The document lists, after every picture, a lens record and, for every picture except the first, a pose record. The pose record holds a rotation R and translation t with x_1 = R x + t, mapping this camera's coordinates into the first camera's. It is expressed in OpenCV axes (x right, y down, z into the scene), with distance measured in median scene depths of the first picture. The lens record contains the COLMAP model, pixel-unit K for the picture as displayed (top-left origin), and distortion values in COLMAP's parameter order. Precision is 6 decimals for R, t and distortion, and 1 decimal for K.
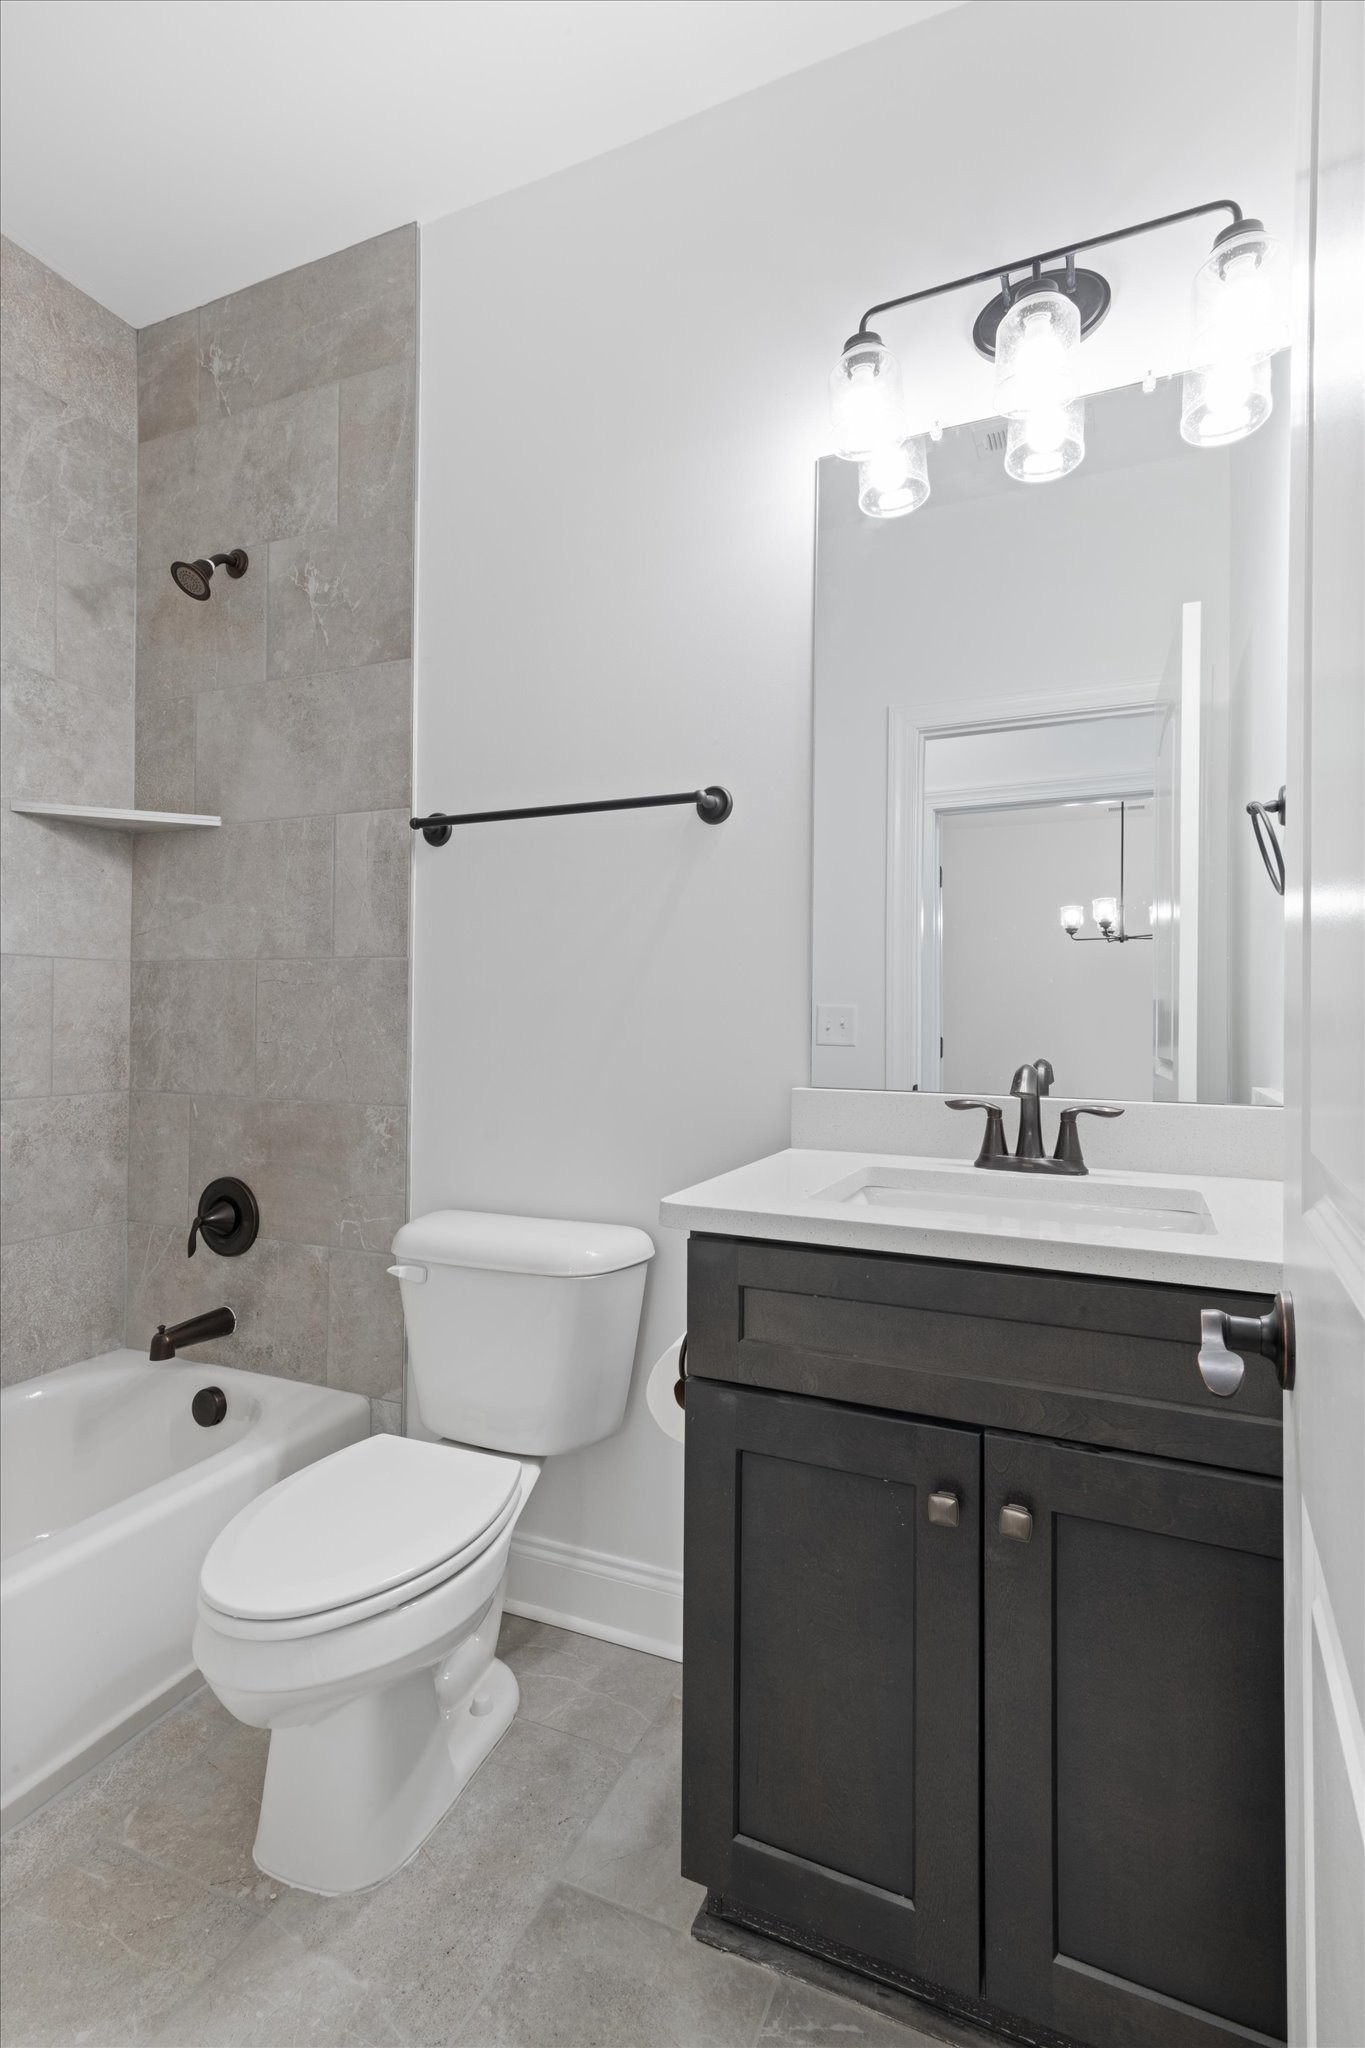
lens RADIAL K [[1045.4, 0, 682.5], [0, 1045.4, 1024.0], [0, 0, 1]] dist [0.033972, 0.000133]
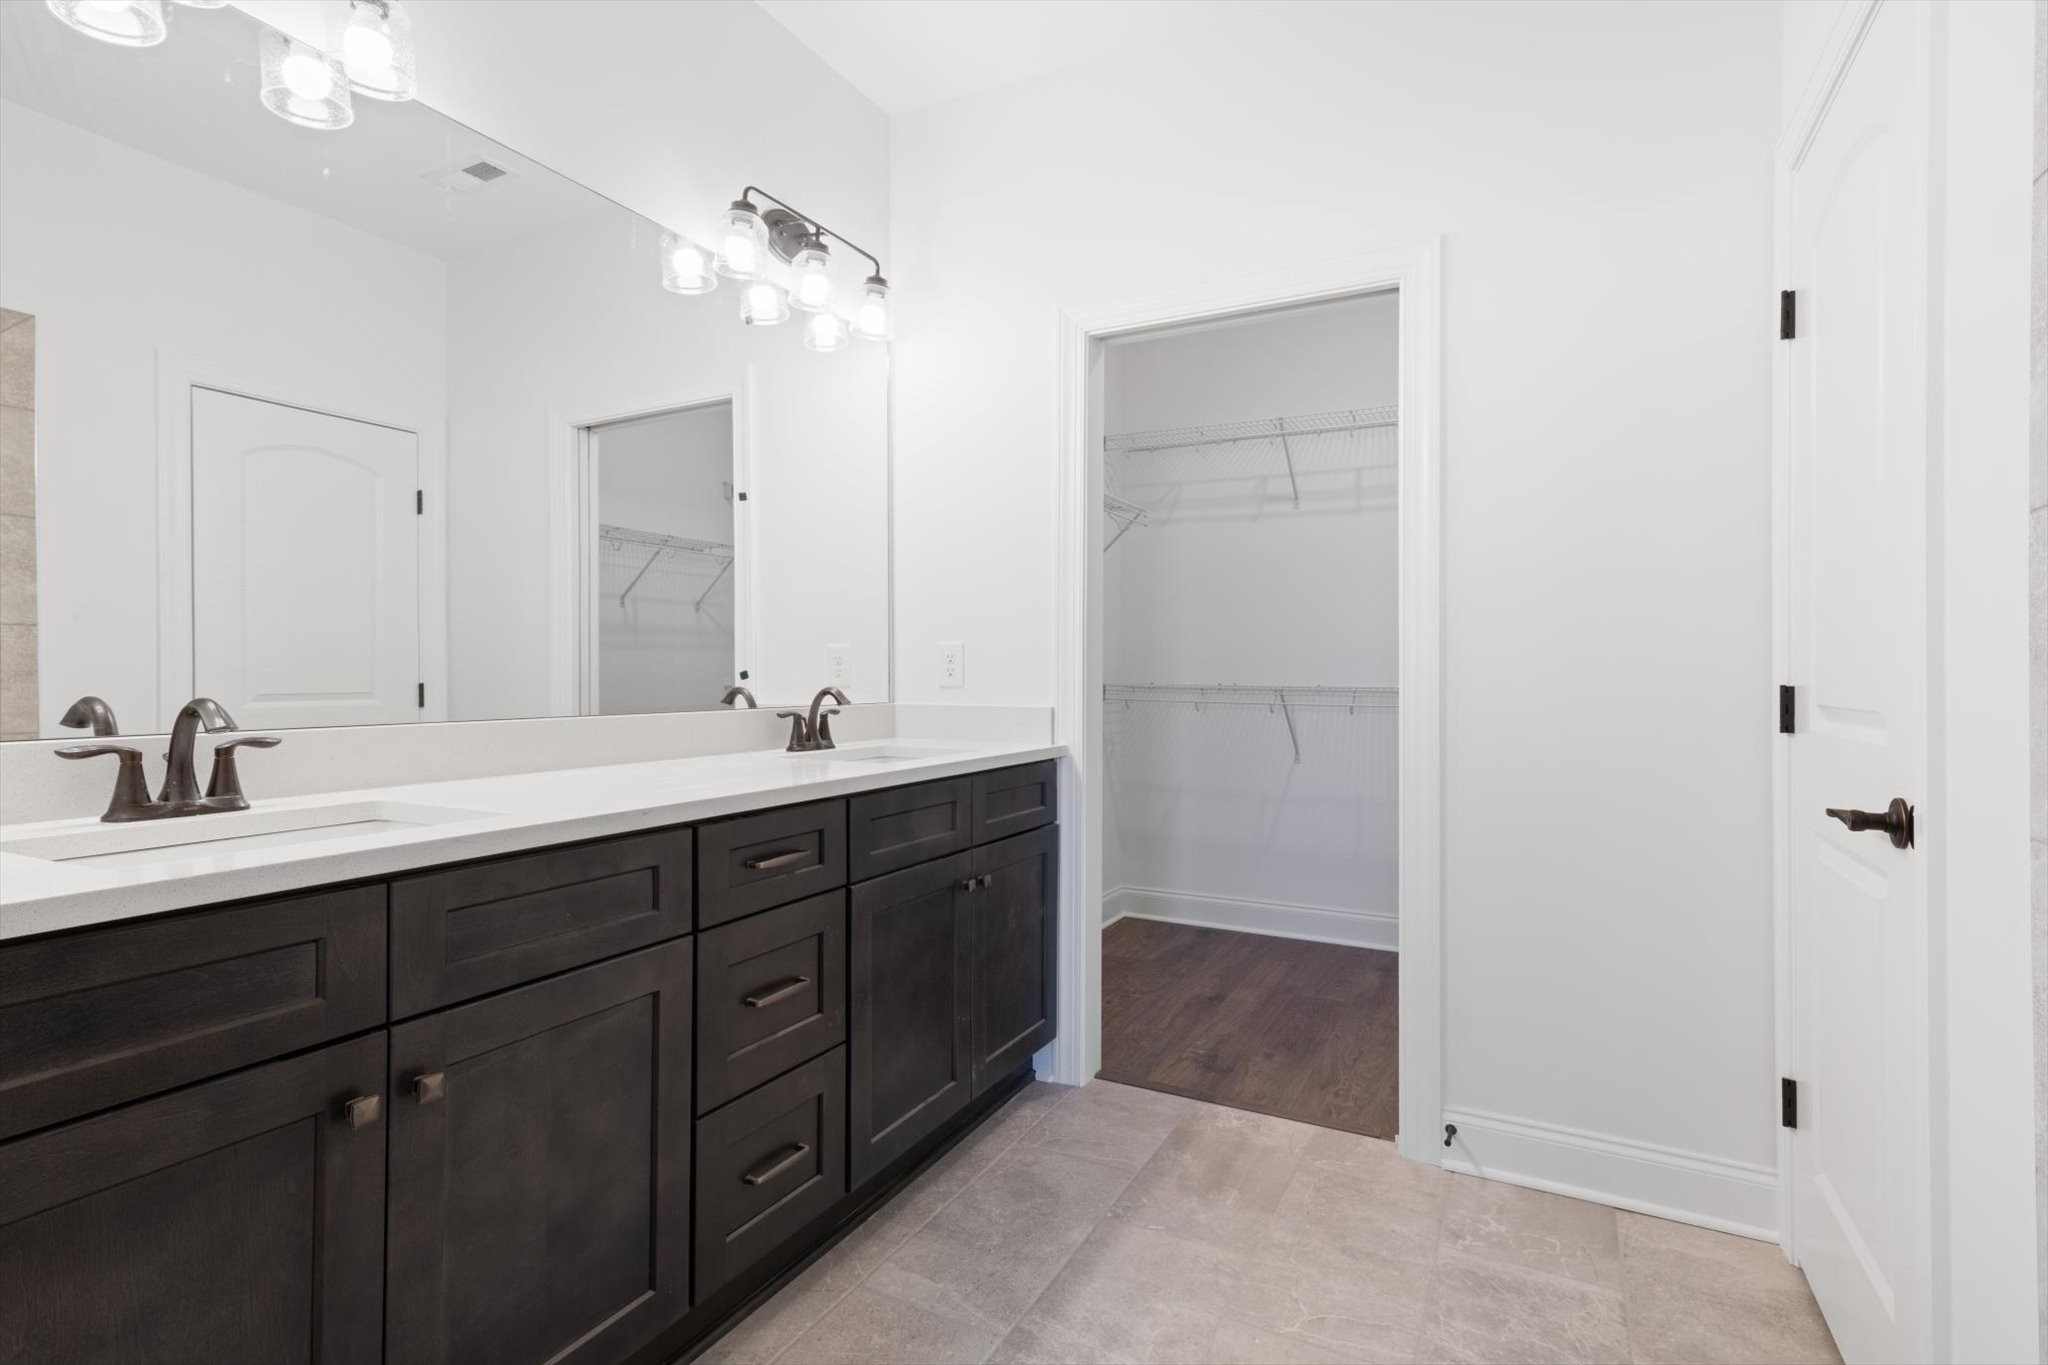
lens RADIAL K [[994.2, 0, 1024.0], [0, 994.2, 682.5], [0, 0, 1]] dist [-0.001915, 0.000122]
pose [[0.044000, -0.016944, 0.998888, -0.511790], [-0.013425, 0.999756, 0.017551, -0.001867], [-0.998941, -0.014182, 0.043762, 0.228875]]
